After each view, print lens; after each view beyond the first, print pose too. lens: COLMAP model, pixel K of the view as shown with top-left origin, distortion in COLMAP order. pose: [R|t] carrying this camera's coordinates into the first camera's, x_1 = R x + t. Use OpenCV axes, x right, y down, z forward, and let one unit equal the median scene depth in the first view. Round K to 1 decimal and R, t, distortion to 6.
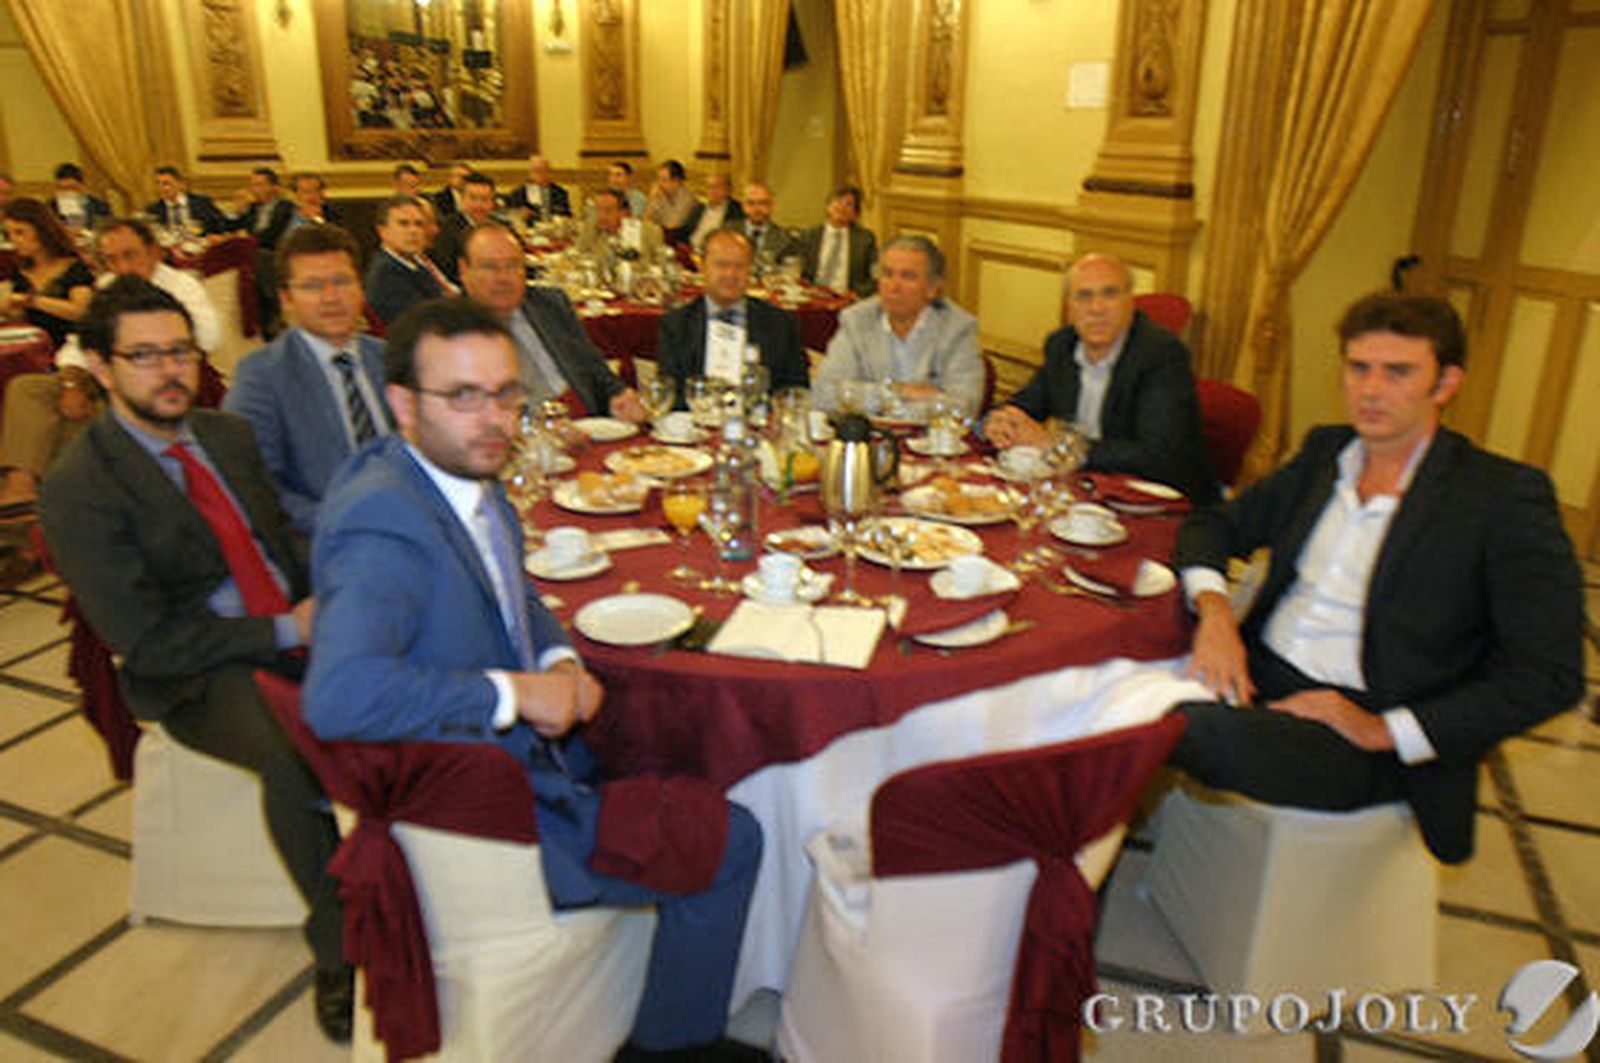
lens RADIAL K [[1151.8, 0, 794.8], [0, 1151.8, 525.8], [0, 0, 1]] dist [-0.053168, 0.031823]
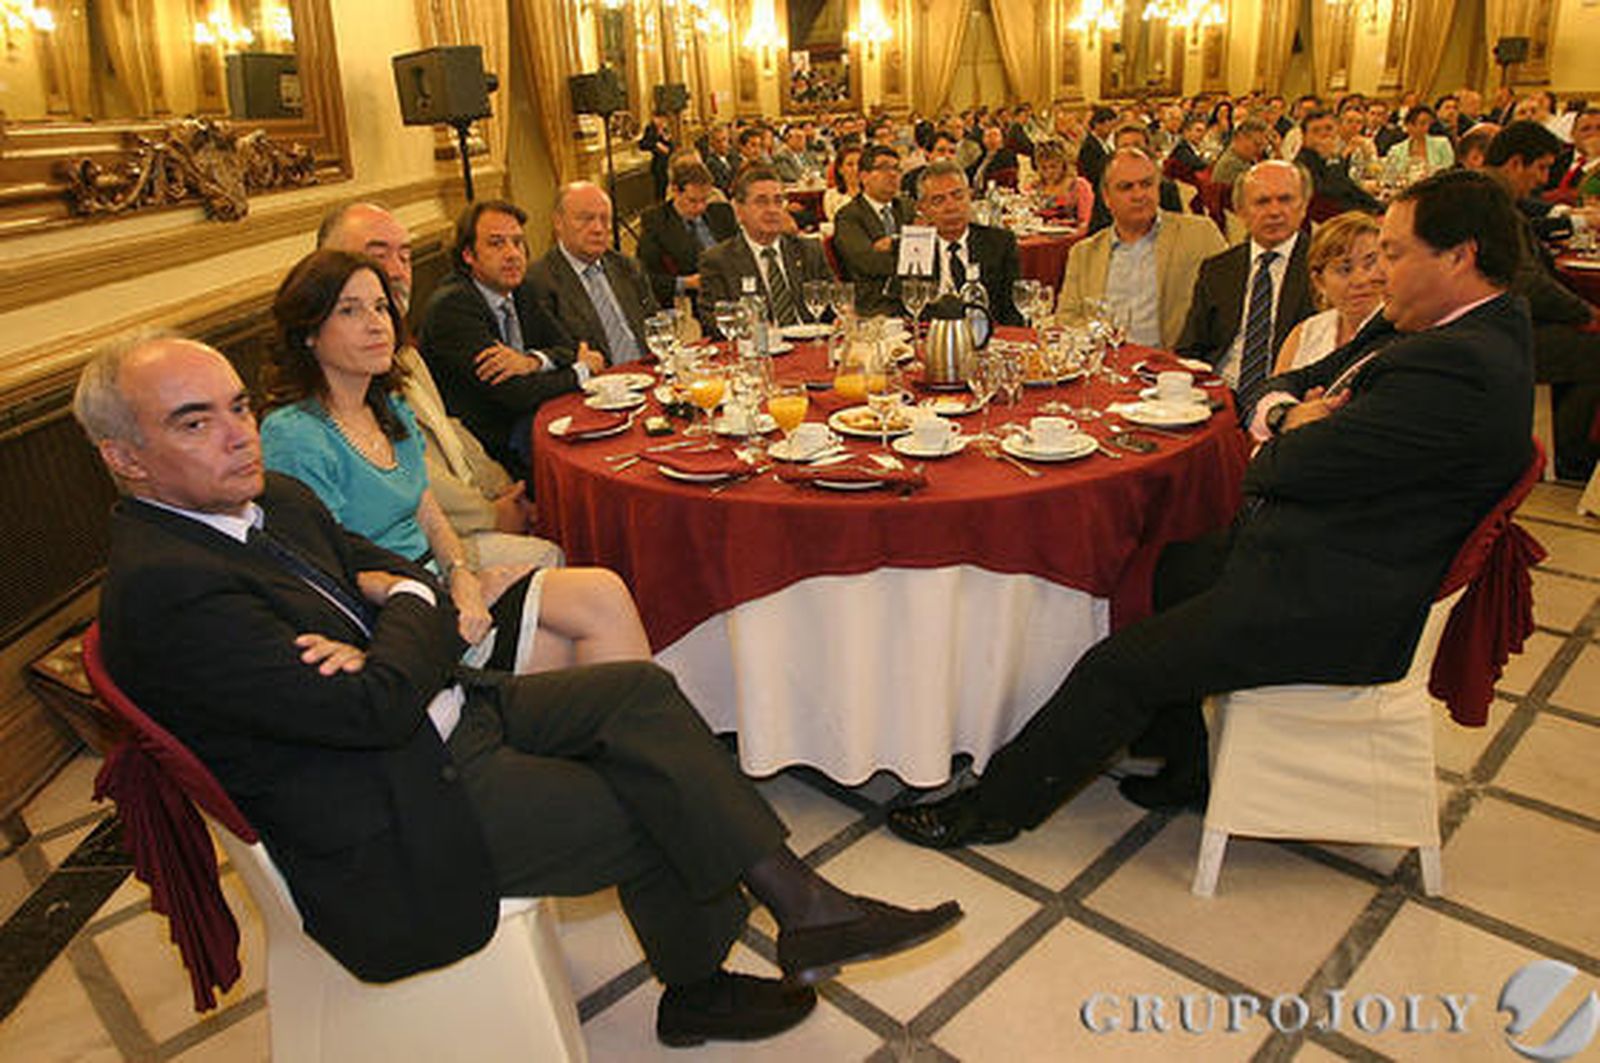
lens RADIAL K [[1151.8, 0, 799.1], [0, 1151.8, 525.8], [0, 0, 1]] dist [-0.053168, 0.031823]
pose [[0.917103, 0.080096, -0.390521, 0.049153], [-0.069680, 0.996735, 0.040794, 0.559470], [0.392513, -0.010201, 0.919690, -1.591907]]
